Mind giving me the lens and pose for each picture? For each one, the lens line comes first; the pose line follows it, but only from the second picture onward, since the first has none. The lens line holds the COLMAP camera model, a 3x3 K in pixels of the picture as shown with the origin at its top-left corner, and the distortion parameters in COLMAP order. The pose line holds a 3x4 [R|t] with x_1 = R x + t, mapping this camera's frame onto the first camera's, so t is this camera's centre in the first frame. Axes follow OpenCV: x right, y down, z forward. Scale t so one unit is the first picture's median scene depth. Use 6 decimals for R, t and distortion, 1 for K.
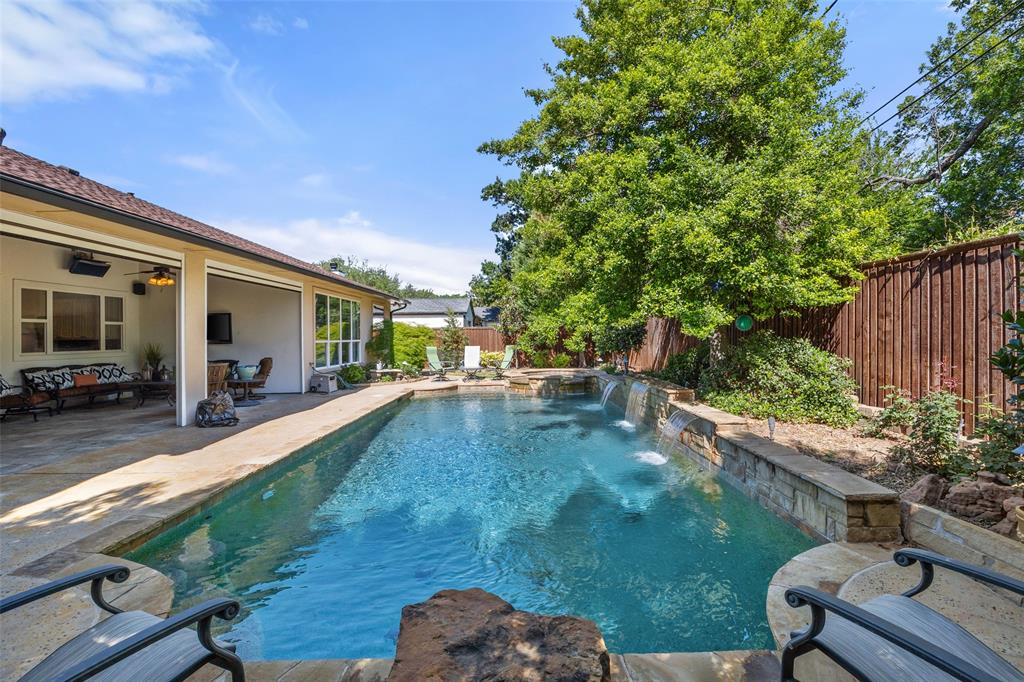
lens RADIAL K [[453.7, 0, 517.2], [0, 453.7, 334.6], [0, 0, 1]] dist [-0.003081, -0.000906]
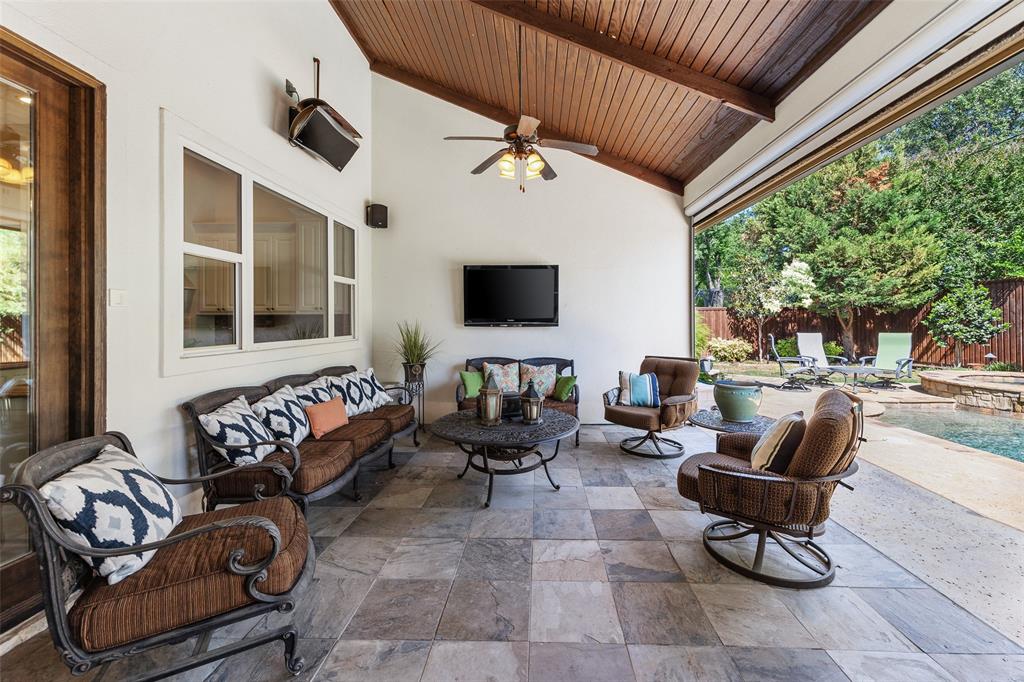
lens RADIAL K [[402.9, 0, 536.8], [0, 402.9, 321.0], [0, 0, 1]] dist [0.001436, 0.000181]
pose [[0.999625, 0.010121, -0.025454, -0.792809], [-0.009998, 0.999938, 0.004980, 0.015874], [0.025503, -0.004723, 0.999664, 0.679342]]
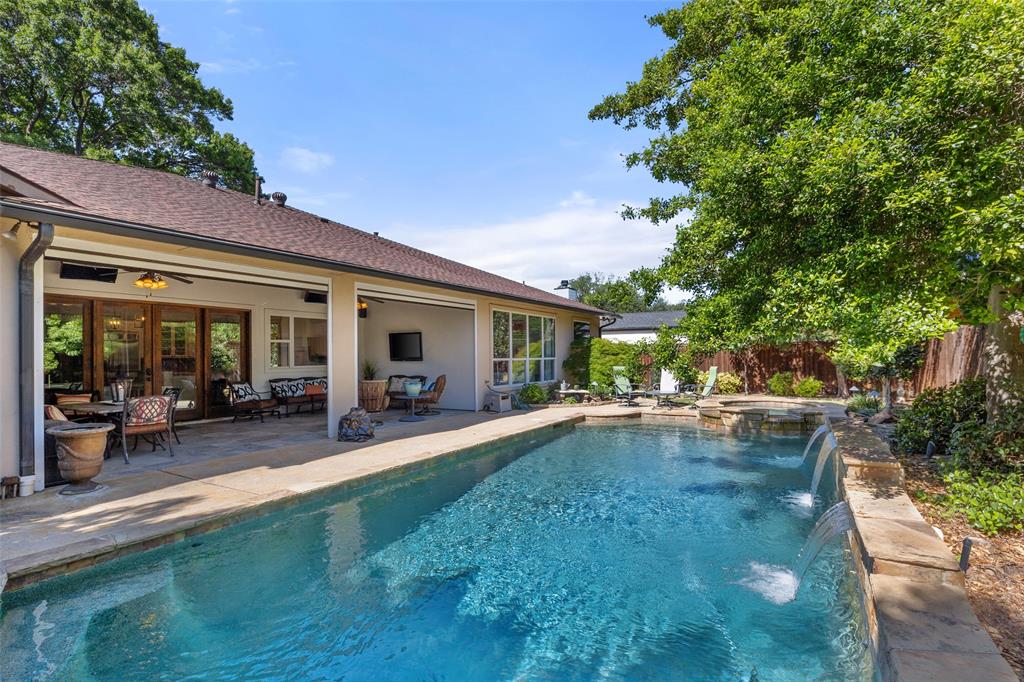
lens RADIAL K [[466.2, 0, 541.3], [0, 466.2, 352.9], [0, 0, 1]] dist [-0.000273, -0.000163]
pose [[0.869813, 0.003716, -0.493367, 0.198254], [-0.001600, 0.999988, 0.004711, -0.005333], [0.493378, -0.003308, 0.869808, 0.221462]]
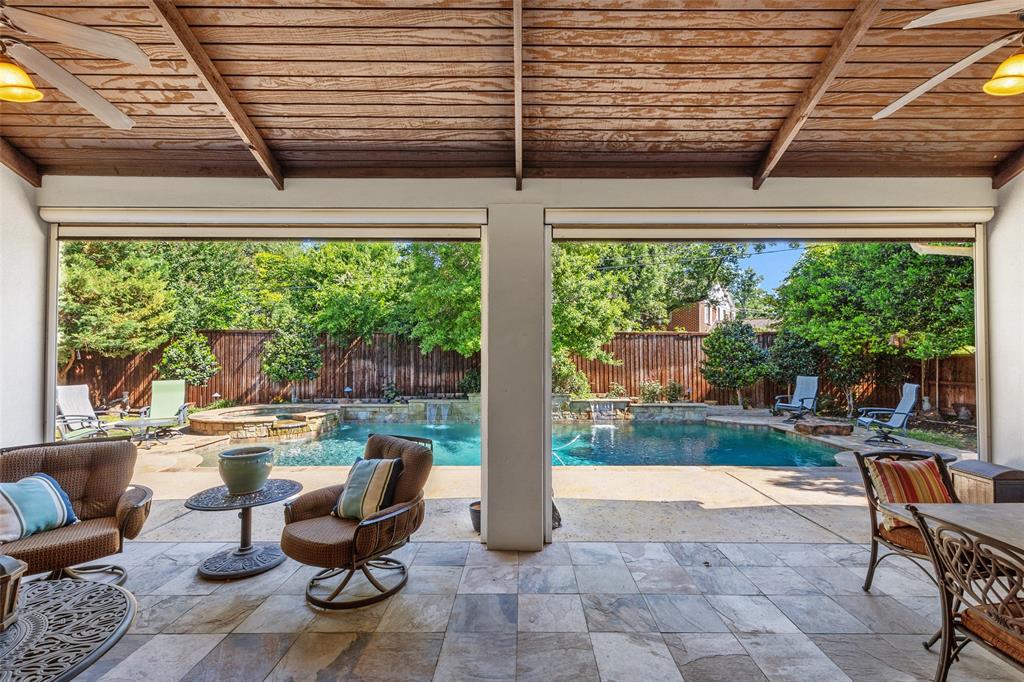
lens RADIAL K [[437.9, 0, 516.4], [0, 437.9, 351.6], [0, 0, 1]] dist [0.000249, 0.000036]
pose [[0.017426, 0.025057, 0.999534, -0.980487], [-0.002137, 0.999685, -0.025023, -0.002307], [-0.999846, -0.001700, 0.017474, 0.812891]]
